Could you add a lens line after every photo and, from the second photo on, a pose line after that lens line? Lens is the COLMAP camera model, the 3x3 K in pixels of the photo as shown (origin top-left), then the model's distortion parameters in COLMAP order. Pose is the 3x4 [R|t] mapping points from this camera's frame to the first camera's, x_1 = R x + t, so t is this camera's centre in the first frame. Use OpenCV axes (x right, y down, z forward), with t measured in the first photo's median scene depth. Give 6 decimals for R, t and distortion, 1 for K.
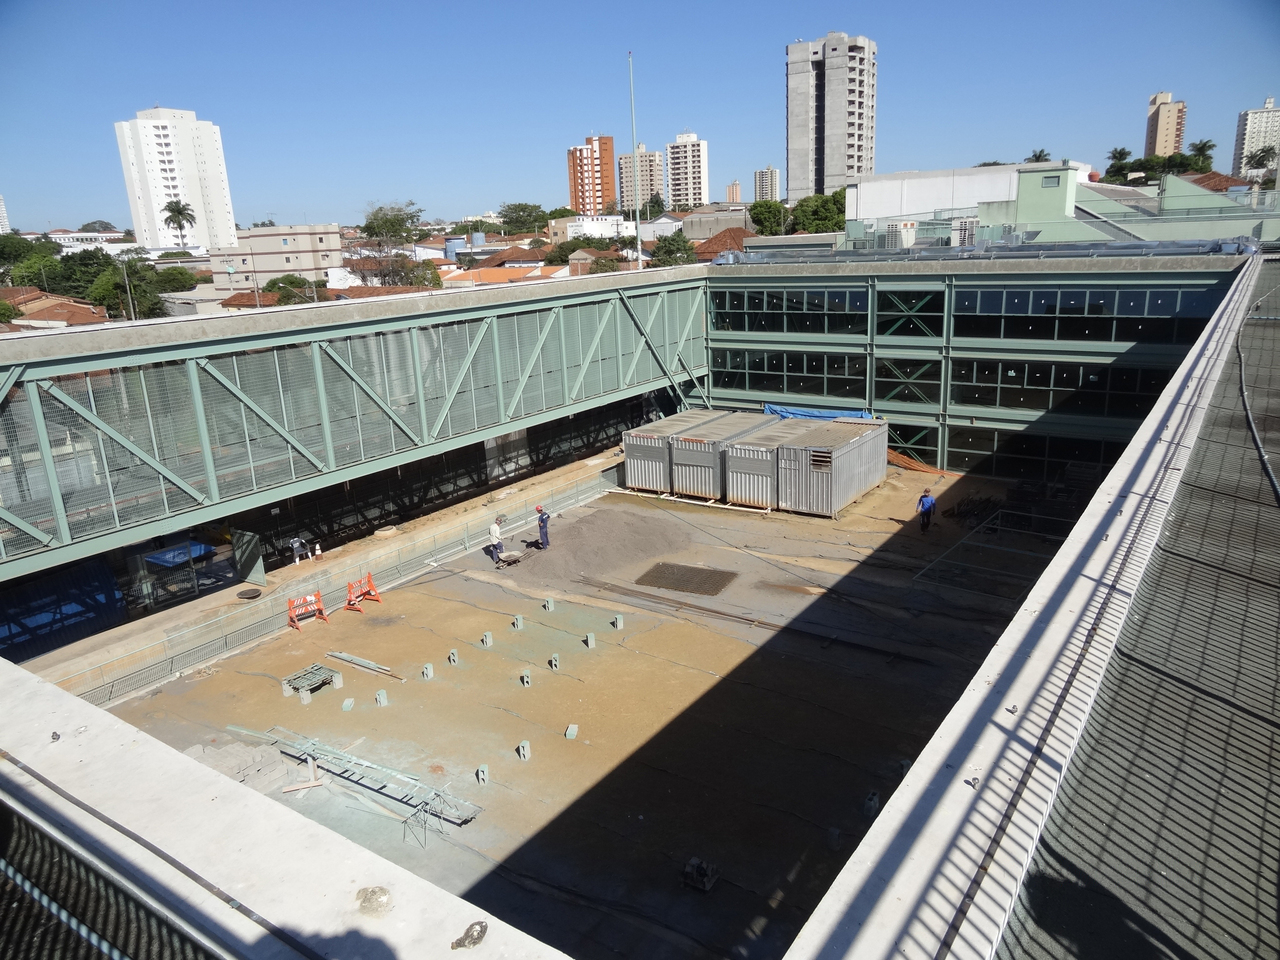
lens RADIAL K [[885.0, 0, 646.0], [0, 885.0, 479.6], [0, 0, 1]] dist [-0.007847, 0.003475]
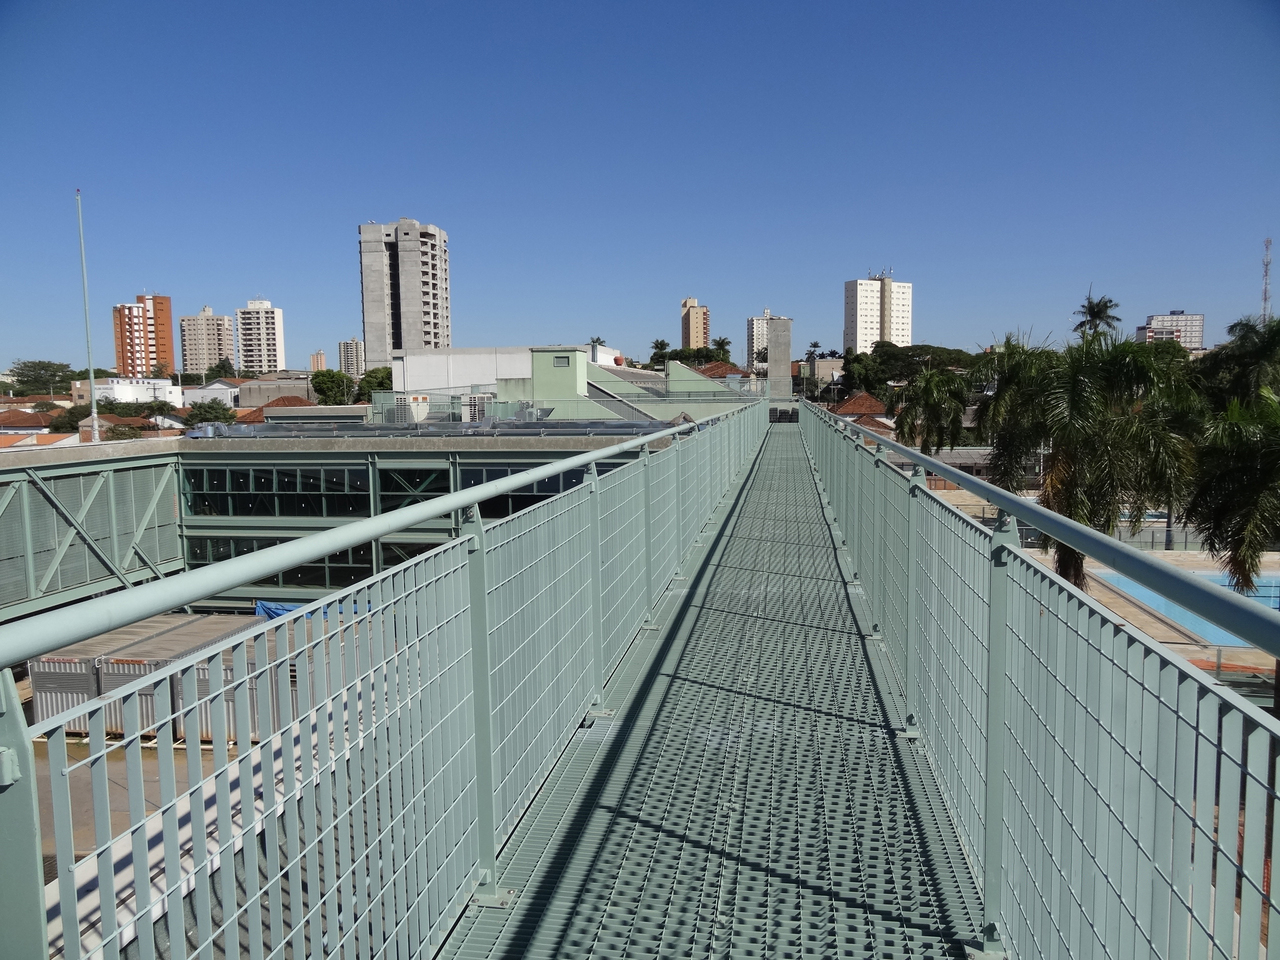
lens RADIAL K [[885.0, 0, 643.5], [0, 885.0, 472.7], [0, 0, 1]] dist [-0.007847, 0.003475]
pose [[0.903189, -0.005507, 0.429208, 0.050140], [0.088681, 0.980739, -0.174029, -0.012525], [-0.419982, 0.195244, 0.886281, 0.039295]]
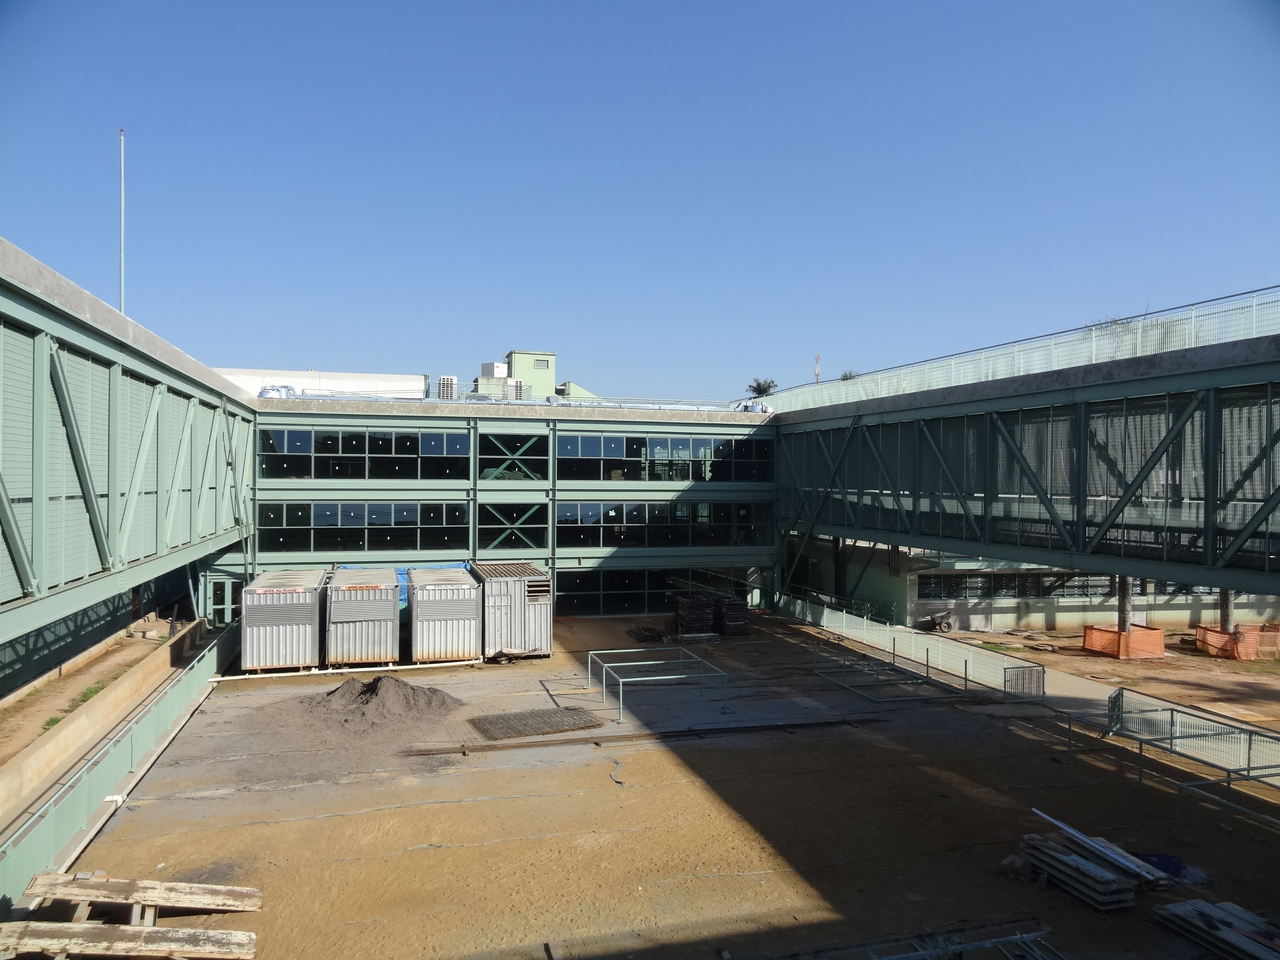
lens RADIAL K [[885.0, 0, 641.3], [0, 885.0, 480.4], [0, 0, 1]] dist [-0.007847, 0.003475]
pose [[0.628470, 0.047165, 0.776403, -0.155186], [0.174970, 0.964006, -0.200194, 0.024364], [-0.757899, 0.261663, 0.597596, 0.128946]]
